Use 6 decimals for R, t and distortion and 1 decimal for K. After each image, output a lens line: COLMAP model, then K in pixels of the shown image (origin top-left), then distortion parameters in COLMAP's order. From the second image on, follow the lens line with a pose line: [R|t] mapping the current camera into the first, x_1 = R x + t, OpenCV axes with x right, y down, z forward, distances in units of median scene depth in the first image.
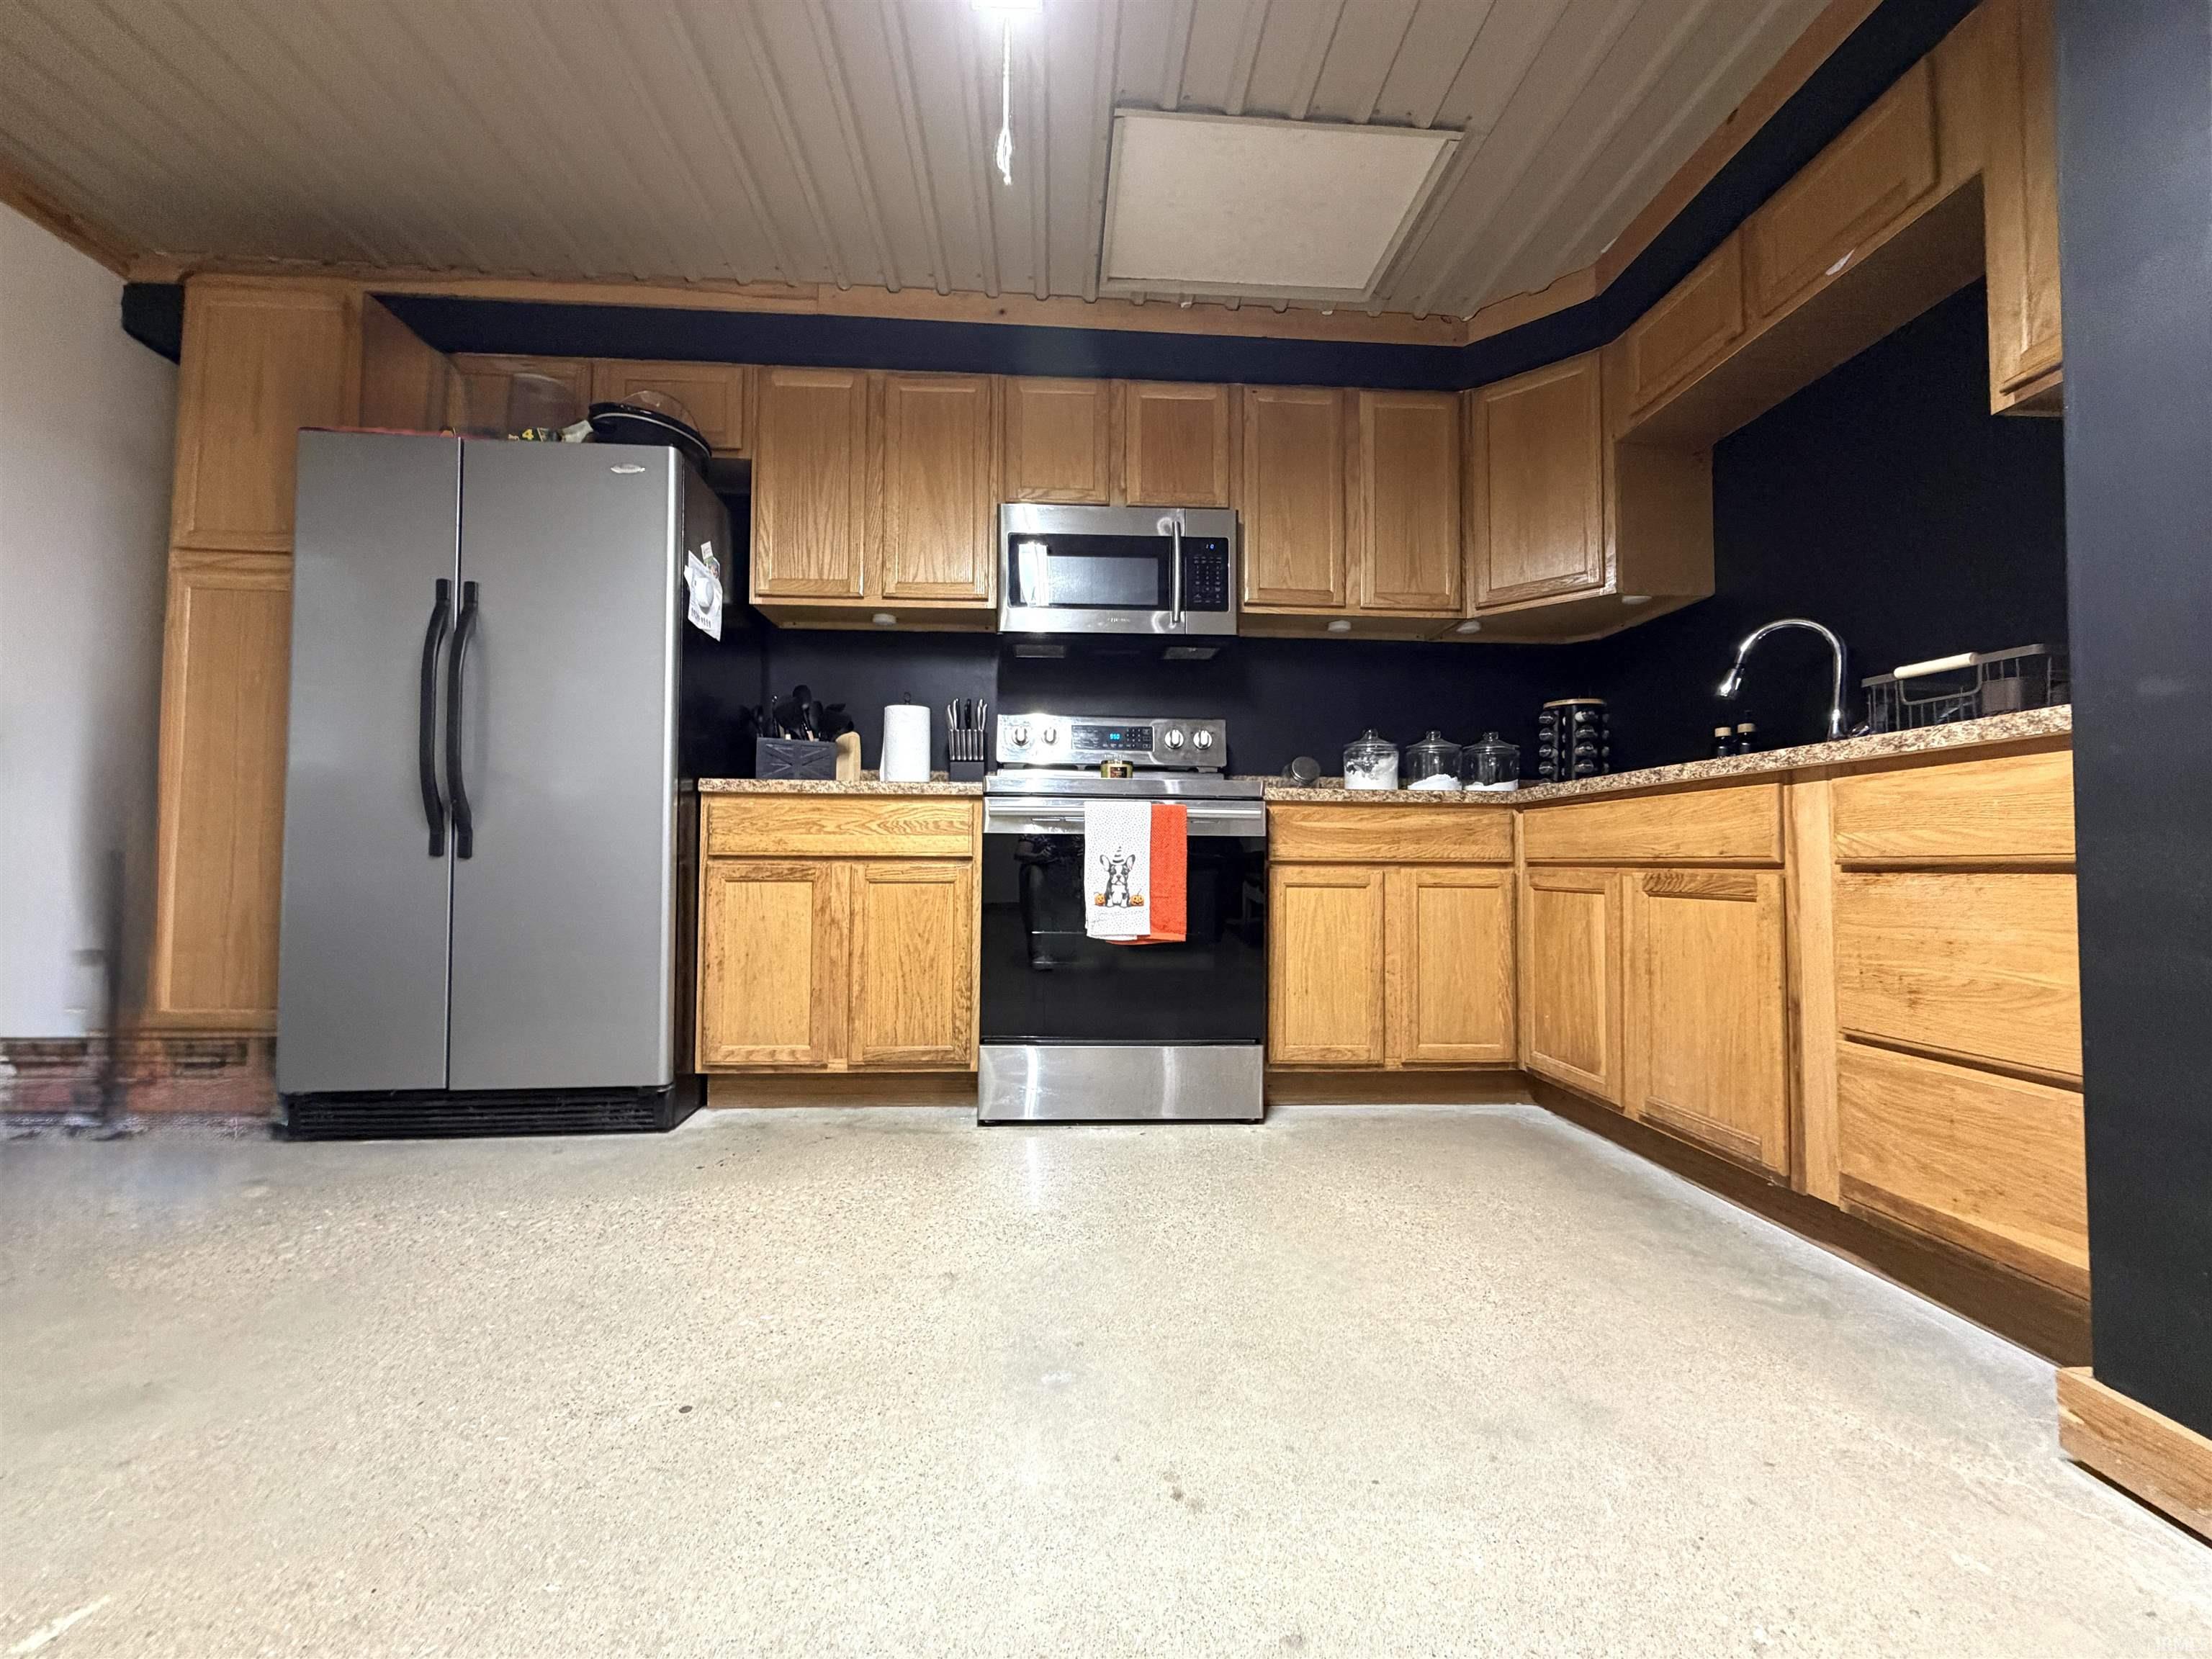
lens RADIAL K [[880.8, 0, 1097.0], [0, 880.8, 829.7], [0, 0, 1]] dist [-0.000468, 0.000742]
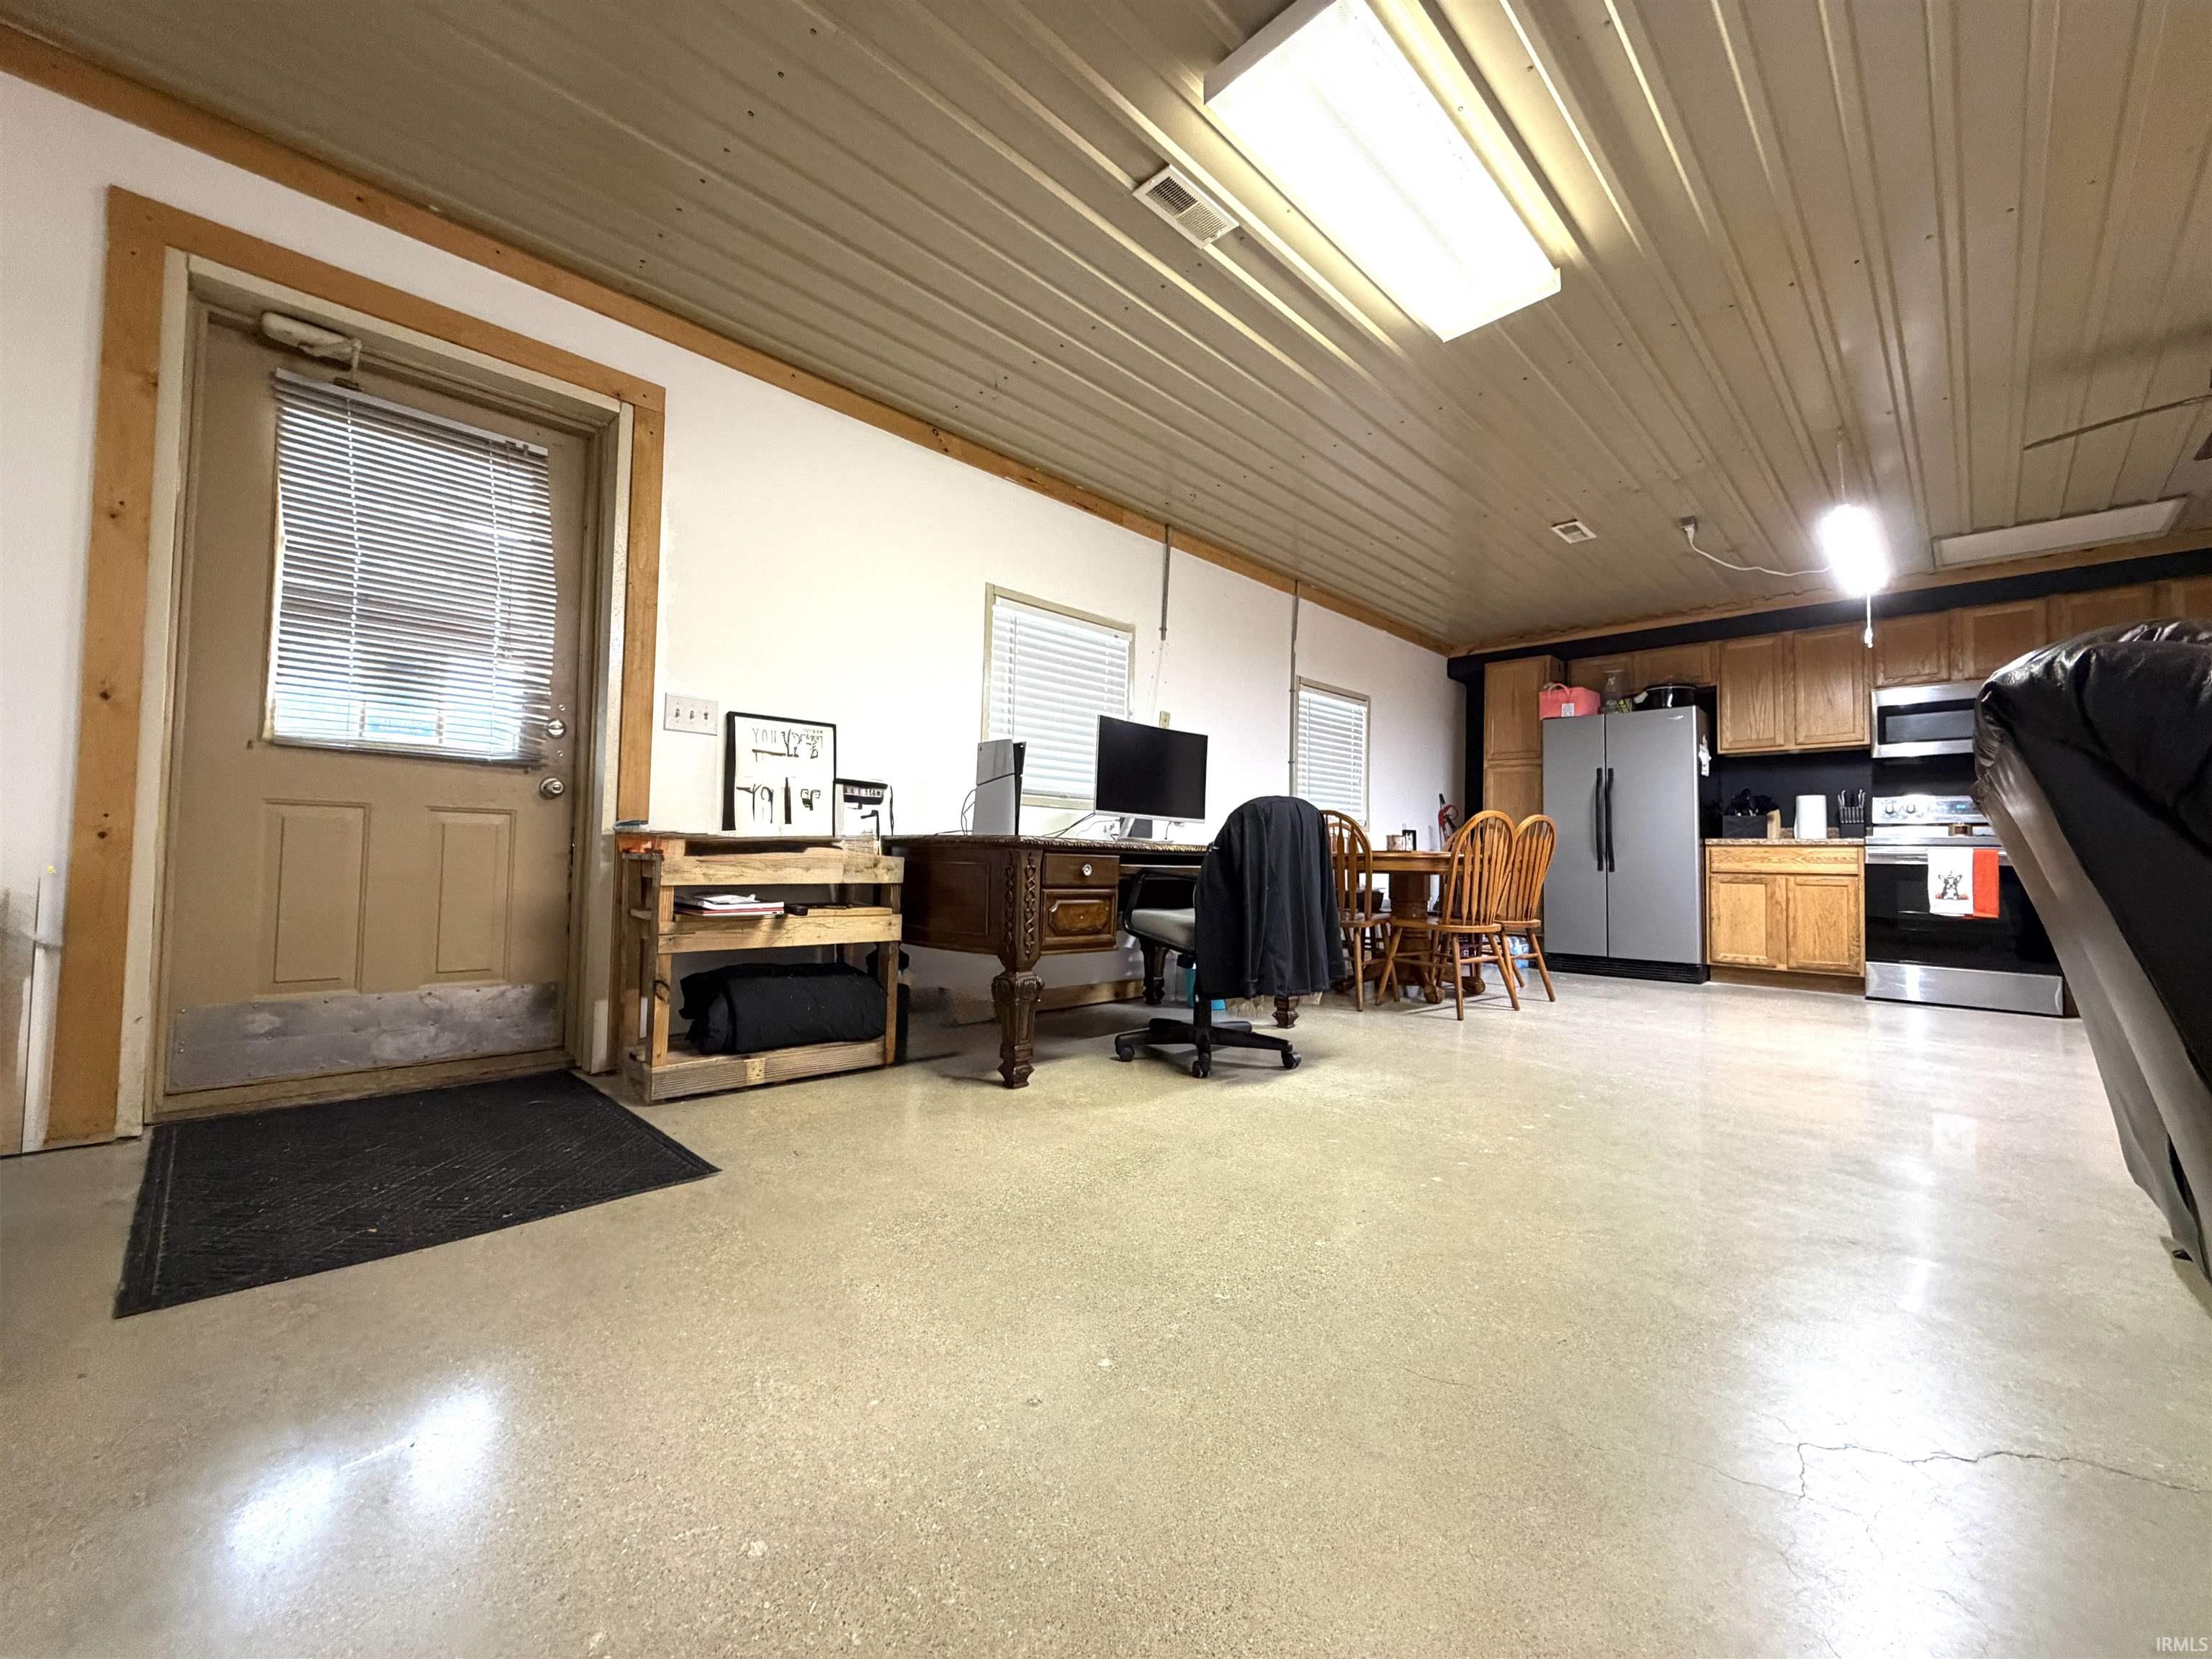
lens RADIAL K [[880.8, 0, 1097.6], [0, 880.8, 824.5], [0, 0, 1]] dist [-0.000468, 0.000742]
pose [[0.664028, -0.024808, -0.747296, 0.229279], [0.011715, 0.999672, -0.022776, -0.061799], [0.747616, 0.006369, 0.664101, -1.771317]]
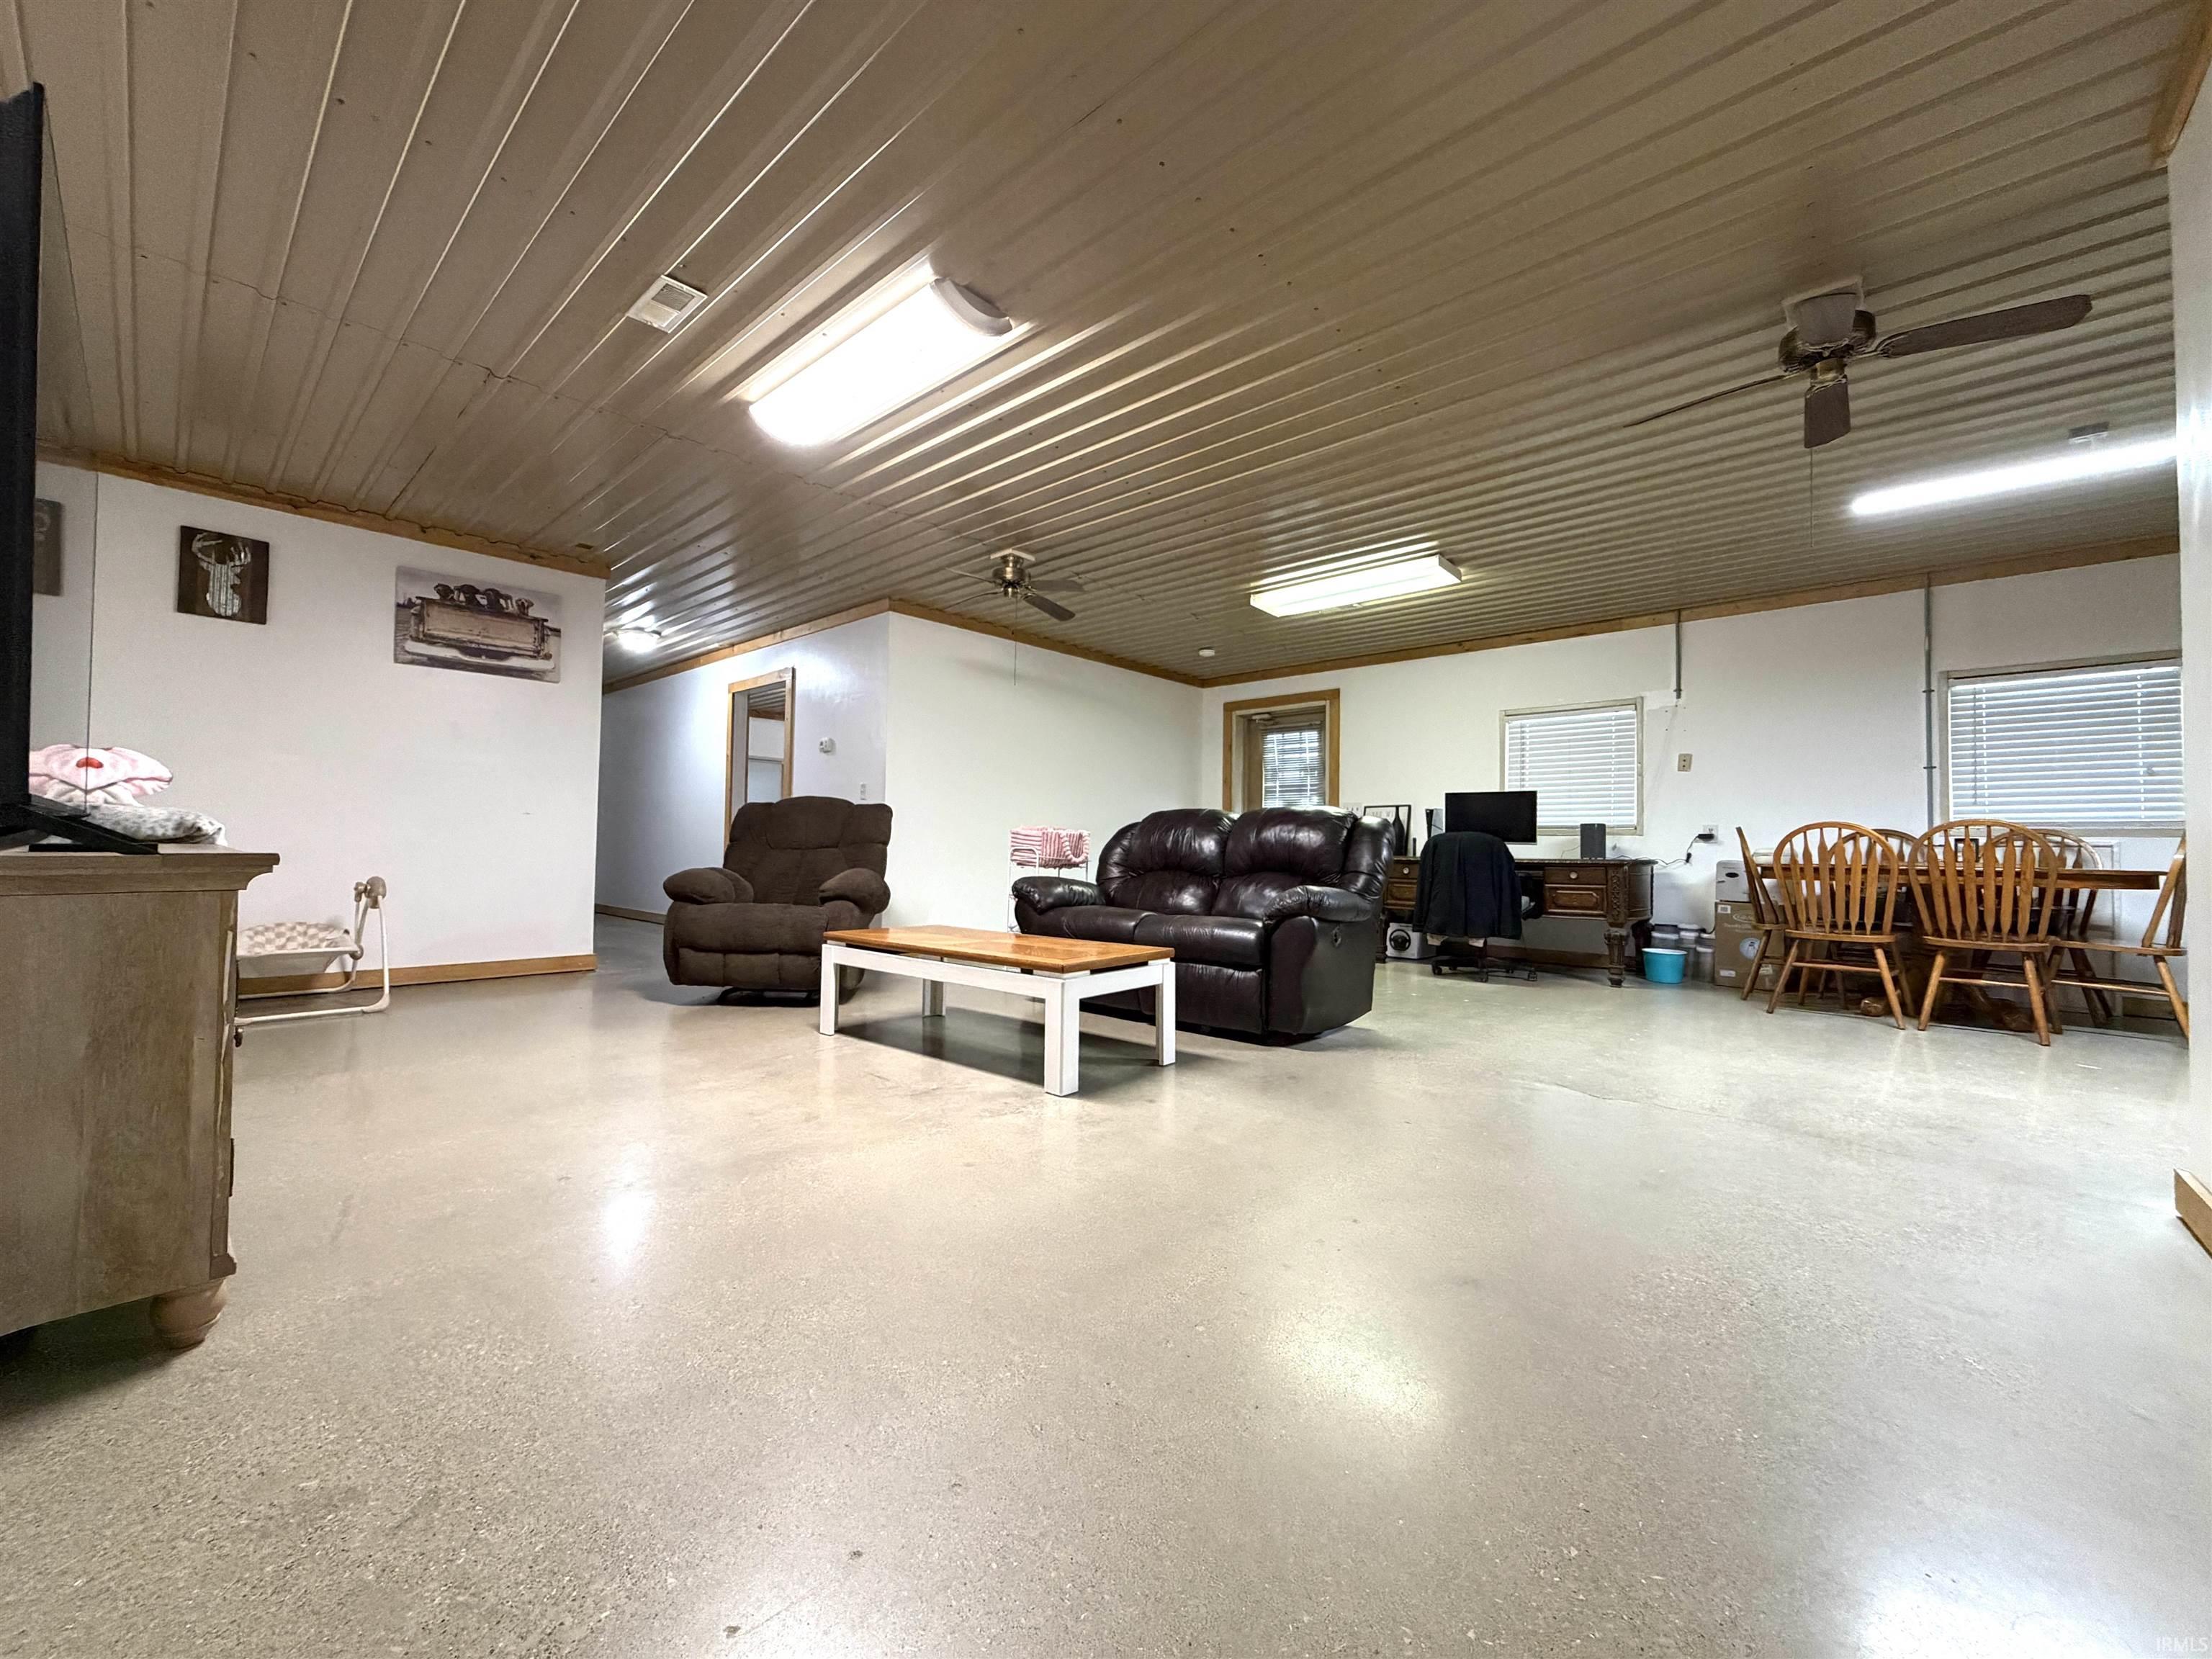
lens RADIAL K [[880.8, 0, 1100.5], [0, 880.8, 833.3], [0, 0, 1]] dist [-0.000468, 0.000742]
pose [[-0.714768, -0.025088, -0.698911, 1.707507], [0.008426, 0.998975, -0.044477, -0.031204], [0.699311, -0.037680, -0.713824, 0.126305]]
